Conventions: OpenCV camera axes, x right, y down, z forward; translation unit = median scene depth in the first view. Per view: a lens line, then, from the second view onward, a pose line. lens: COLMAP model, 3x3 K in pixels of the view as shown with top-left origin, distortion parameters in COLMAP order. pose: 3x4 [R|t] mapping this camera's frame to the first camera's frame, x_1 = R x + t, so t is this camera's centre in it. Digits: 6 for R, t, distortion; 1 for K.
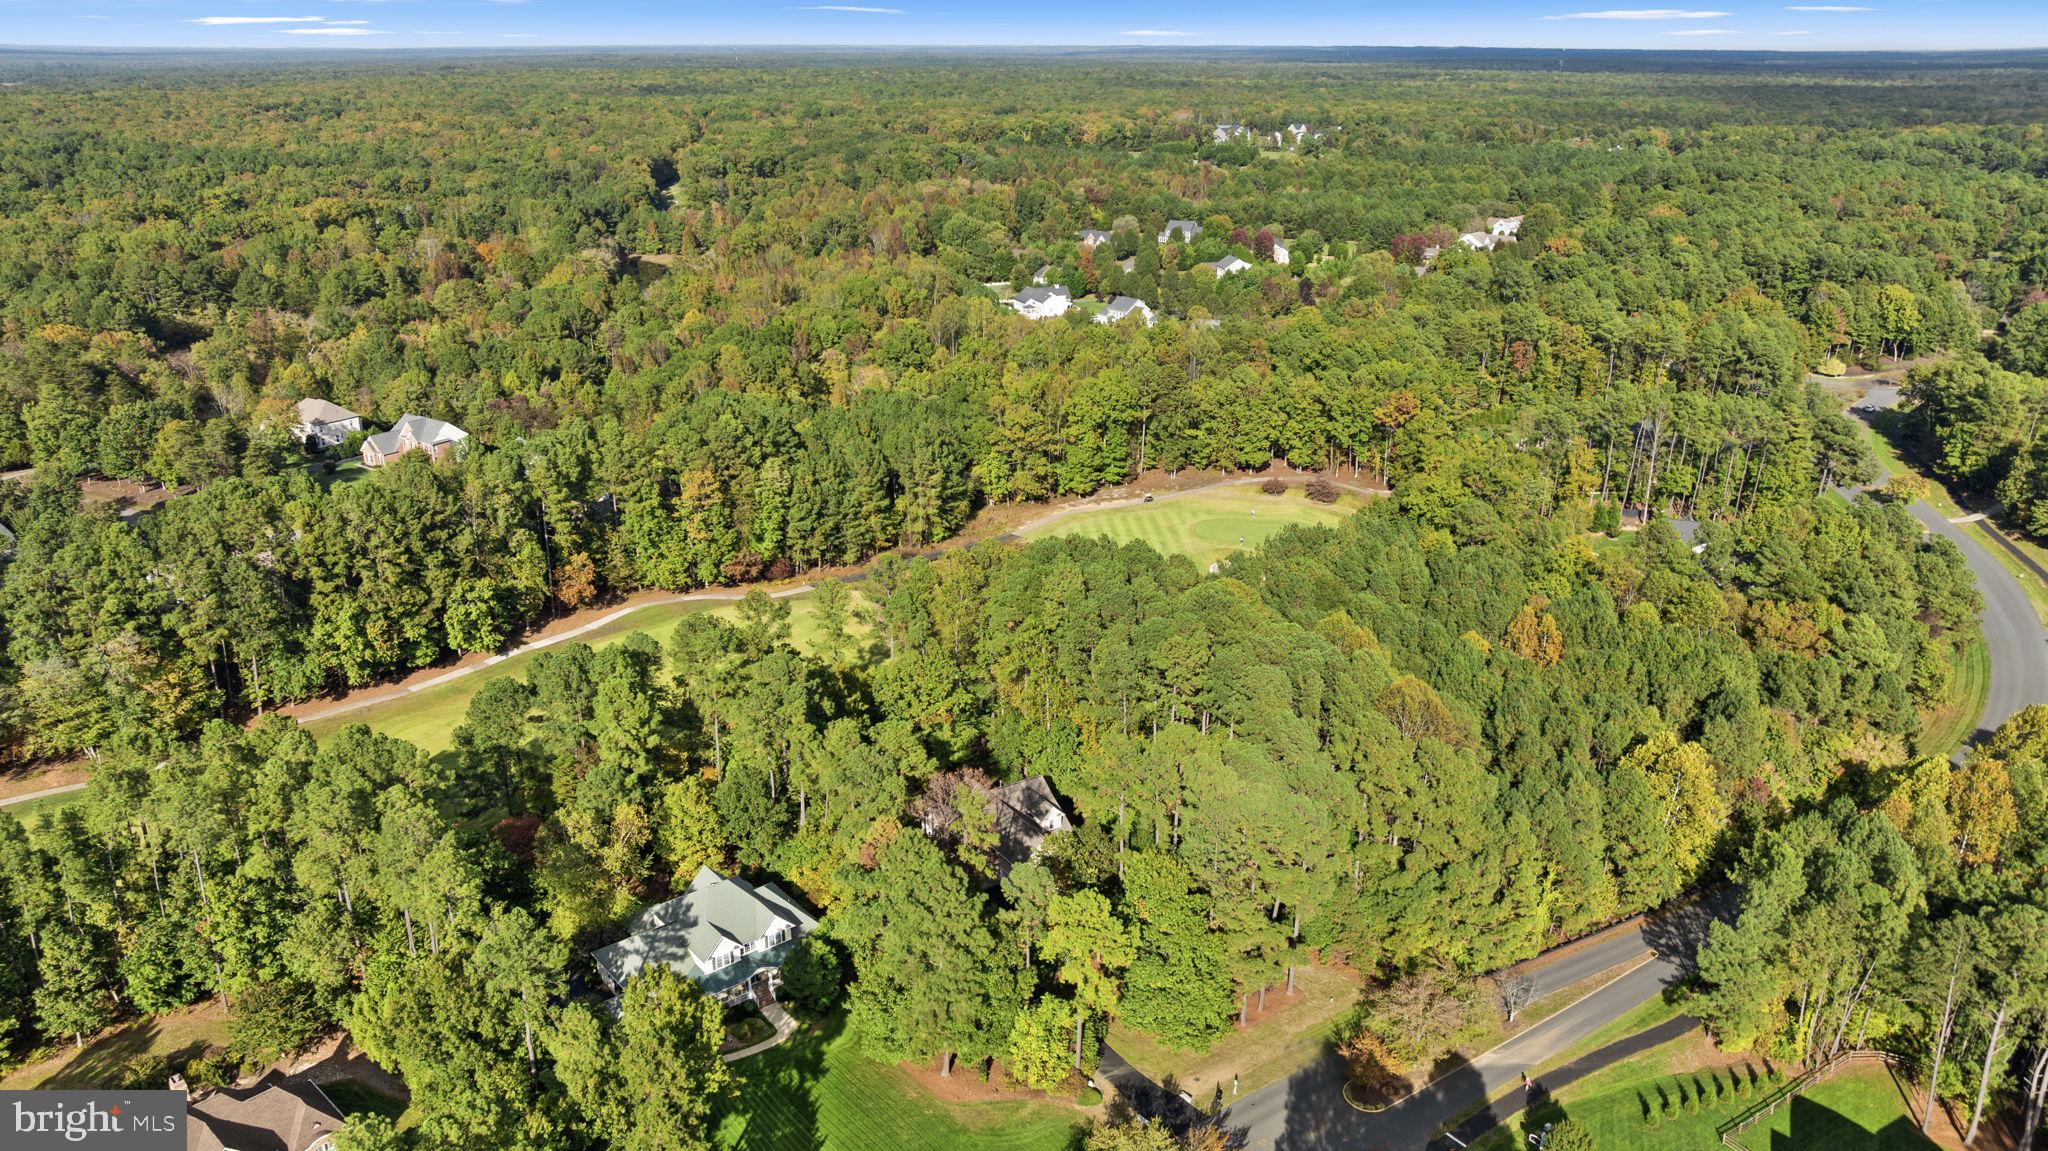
lens RADIAL K [[1471.3, 0, 1024.0], [0, 1471.3, 575.5], [0, 0, 1]] dist [-0.012235, -0.009400]
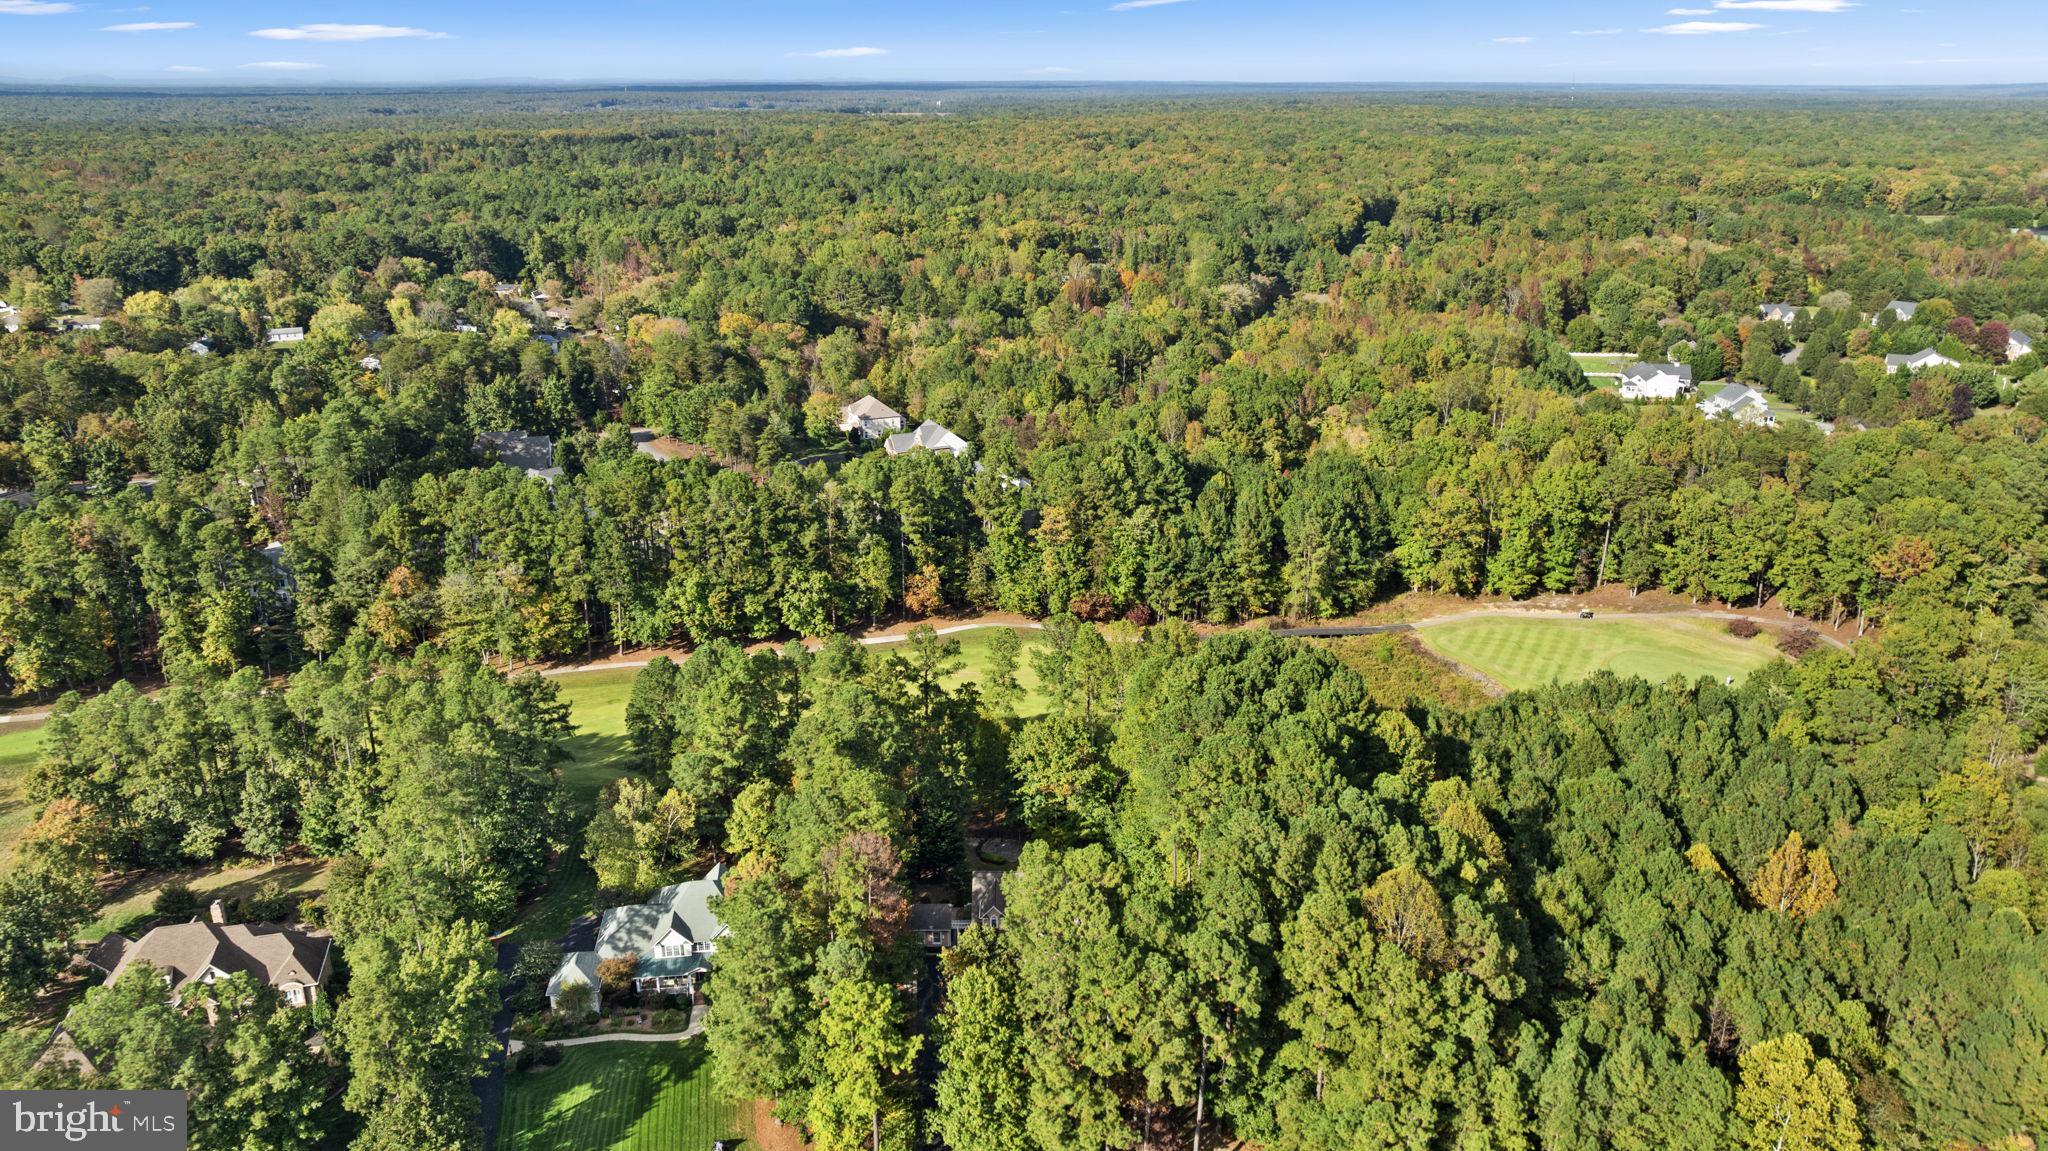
lens RADIAL K [[1471.3, 0, 1024.0], [0, 1471.3, 575.5], [0, 0, 1]] dist [-0.012235, -0.009400]
pose [[0.851628, 0.168808, -0.496220, 0.292818], [-0.179835, 0.983356, 0.025888, -0.048172], [0.492331, 0.067191, 0.867811, 0.101541]]
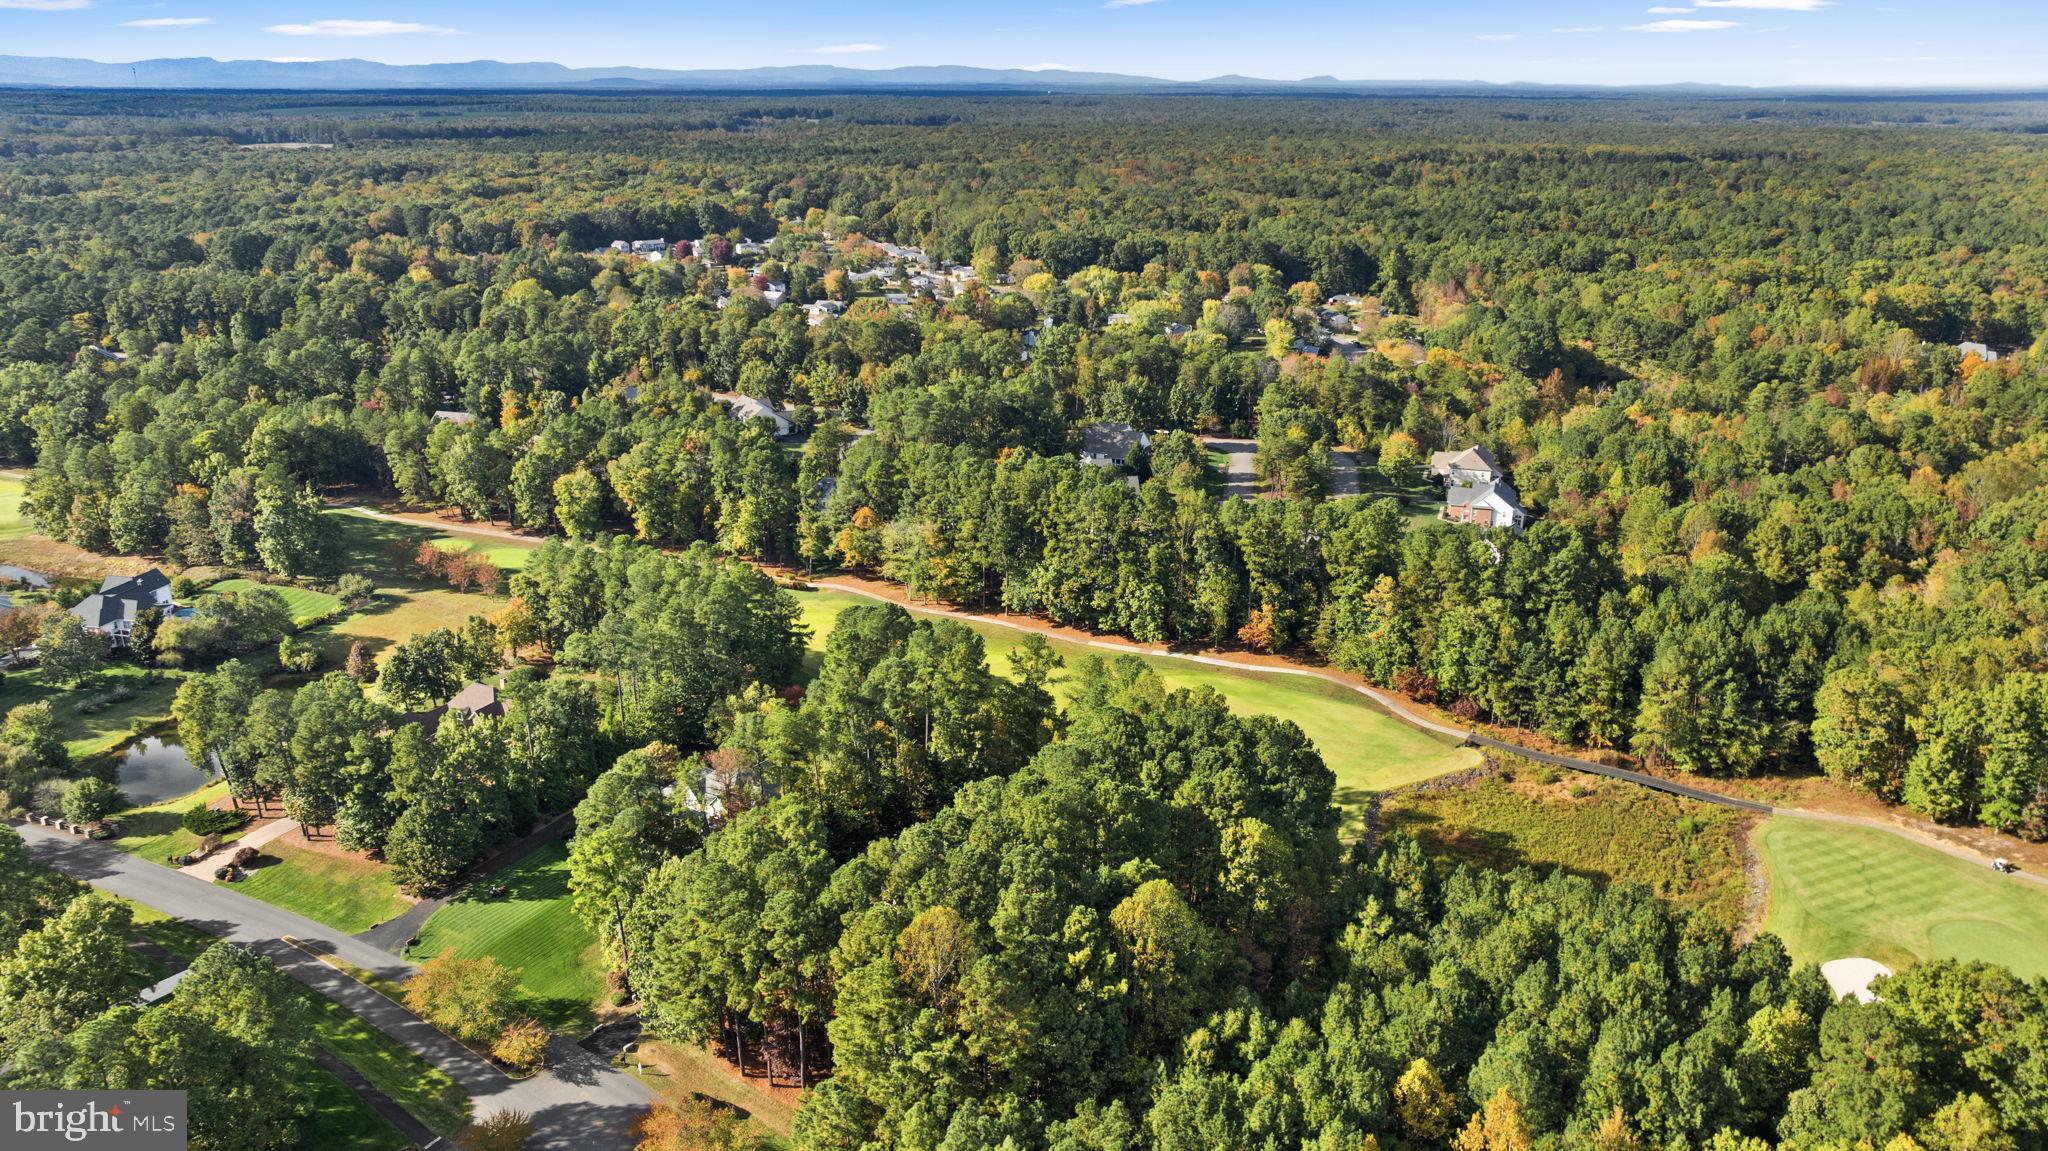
lens RADIAL K [[1471.3, 0, 1024.0], [0, 1471.3, 575.5], [0, 0, 1]] dist [-0.012235, -0.009400]
pose [[0.280960, 0.309340, -0.908499, 0.670923], [-0.332144, 0.919472, 0.210359, -0.212667], [0.900412, 0.242650, 0.361080, 0.417657]]
